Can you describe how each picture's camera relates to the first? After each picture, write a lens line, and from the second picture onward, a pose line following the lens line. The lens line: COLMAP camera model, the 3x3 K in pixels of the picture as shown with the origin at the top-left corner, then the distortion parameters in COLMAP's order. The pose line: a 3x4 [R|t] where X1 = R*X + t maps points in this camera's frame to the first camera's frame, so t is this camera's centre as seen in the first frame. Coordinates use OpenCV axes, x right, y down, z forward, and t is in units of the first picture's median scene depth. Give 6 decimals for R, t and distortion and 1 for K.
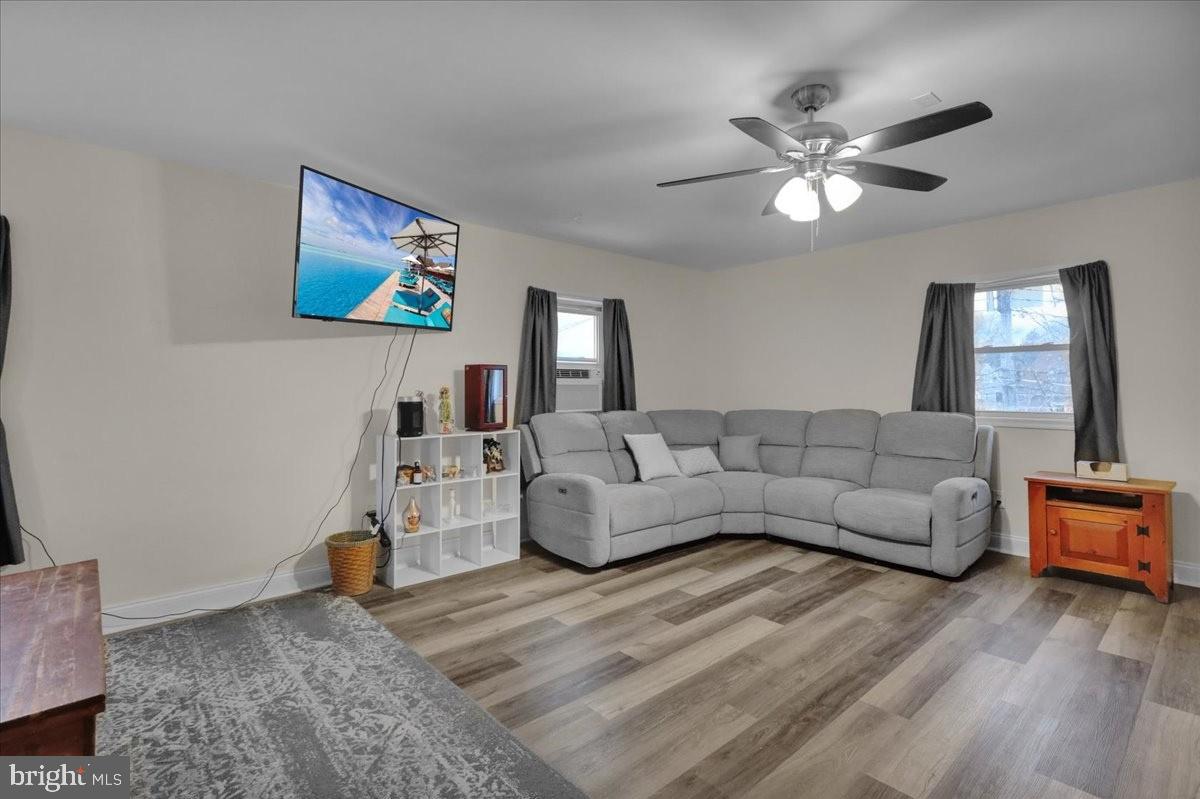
lens RADIAL K [[552.6, 0, 593.2], [0, 552.6, 387.6], [0, 0, 1]] dist [-0.004895, 0.002286]
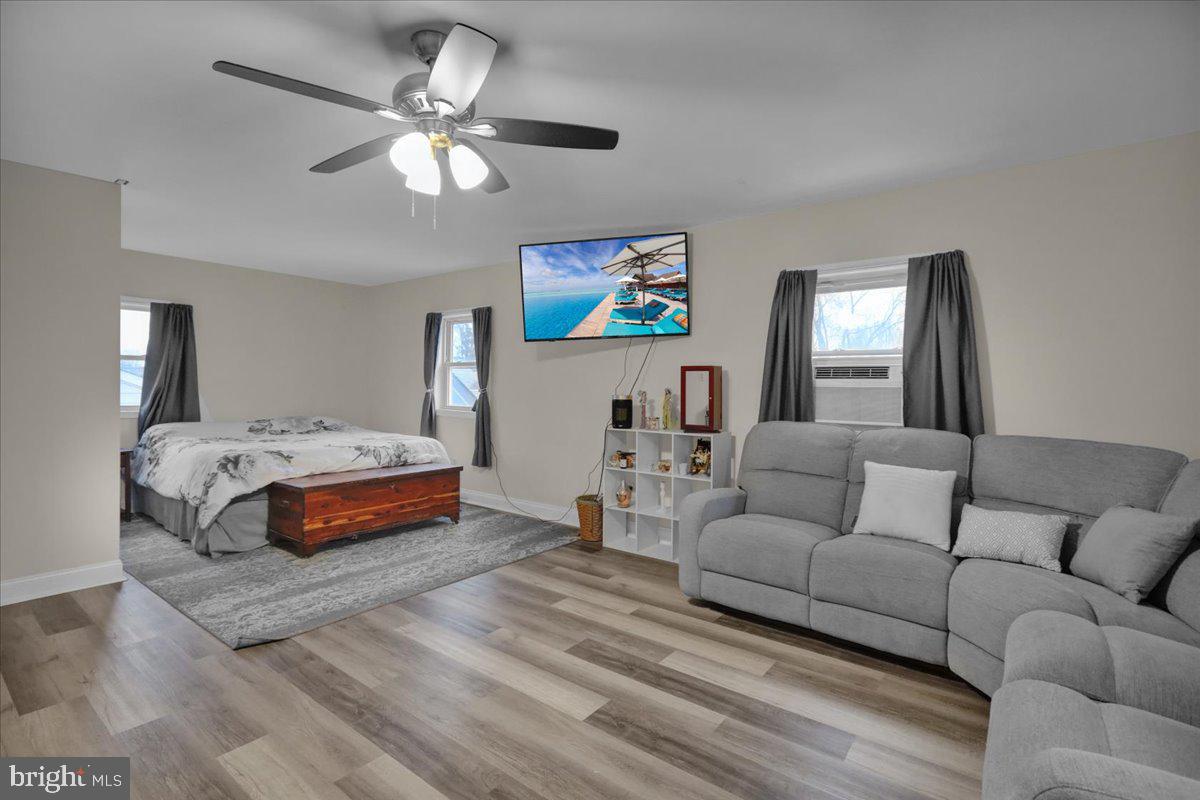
lens RADIAL K [[552.6, 0, 596.6], [0, 552.6, 402.3], [0, 0, 1]] dist [-0.004895, 0.002286]
pose [[0.205397, 0.032992, -0.978122, 0.823762], [-0.014347, 0.999426, 0.030698, -0.004306], [0.978573, 0.007728, 0.205753, 0.687570]]
